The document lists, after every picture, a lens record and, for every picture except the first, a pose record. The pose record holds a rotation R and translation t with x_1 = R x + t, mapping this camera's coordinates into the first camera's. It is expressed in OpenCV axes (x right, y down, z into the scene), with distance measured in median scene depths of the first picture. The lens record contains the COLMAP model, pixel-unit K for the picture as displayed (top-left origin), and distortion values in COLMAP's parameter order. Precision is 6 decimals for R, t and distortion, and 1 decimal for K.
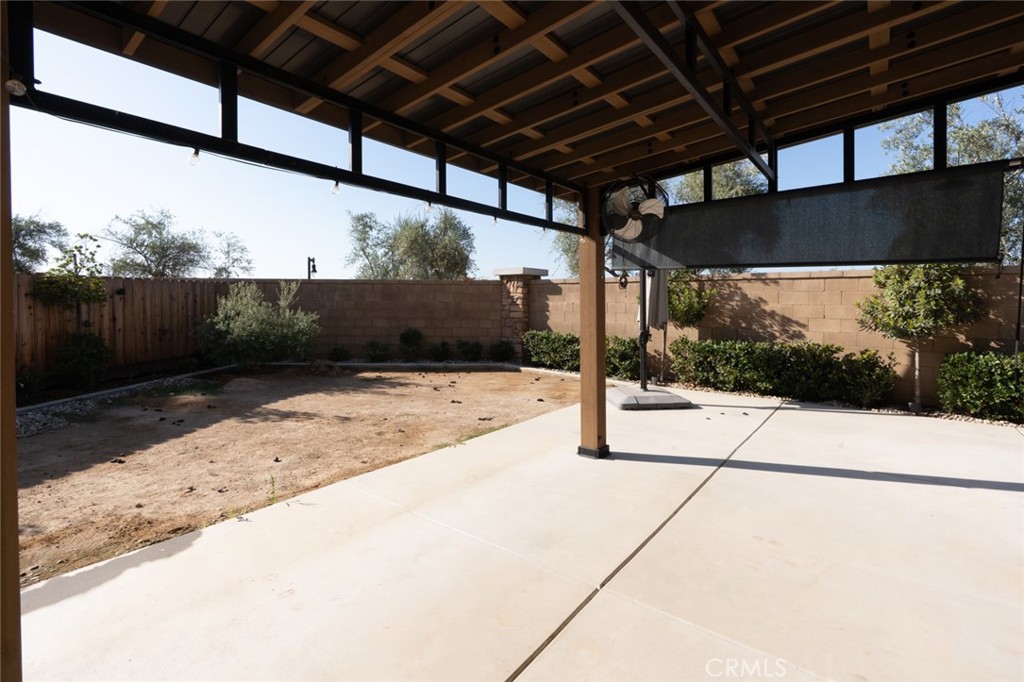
lens RADIAL K [[465.8, 0, 514.9], [0, 465.8, 335.4], [0, 0, 1]] dist [-0.000097, 0.004202]
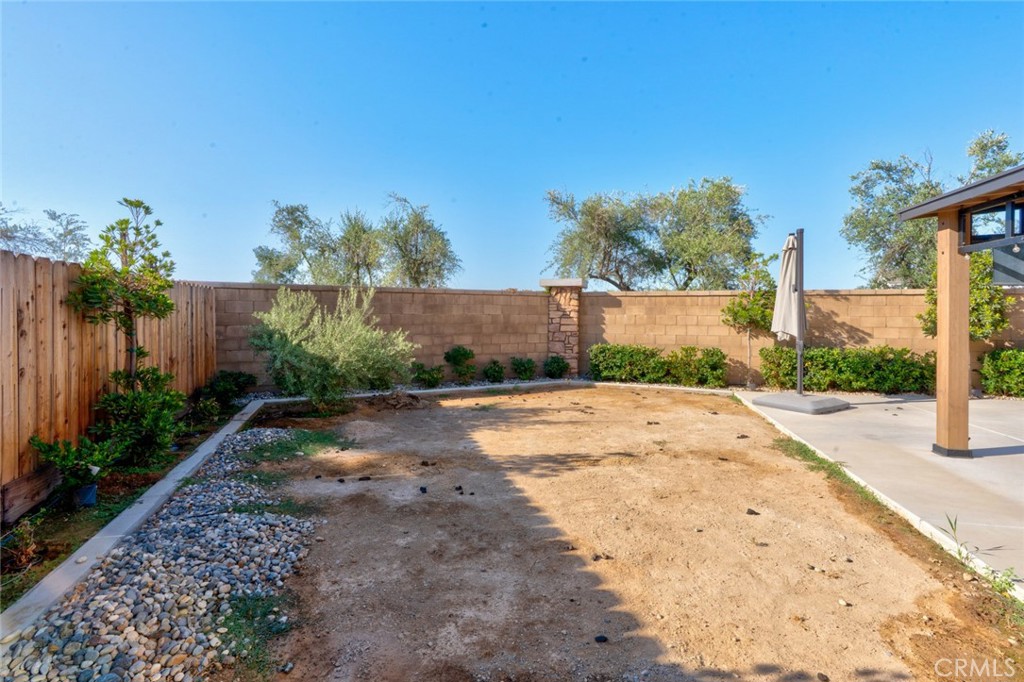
lens RADIAL K [[465.8, 0, 514.9], [0, 465.8, 335.4], [0, 0, 1]] dist [-0.000097, 0.004202]
pose [[0.907985, -0.019984, 0.418526, -0.501350], [0.031664, 0.999278, -0.020981, -0.013329], [-0.417805, 0.032302, 0.907962, 0.184814]]
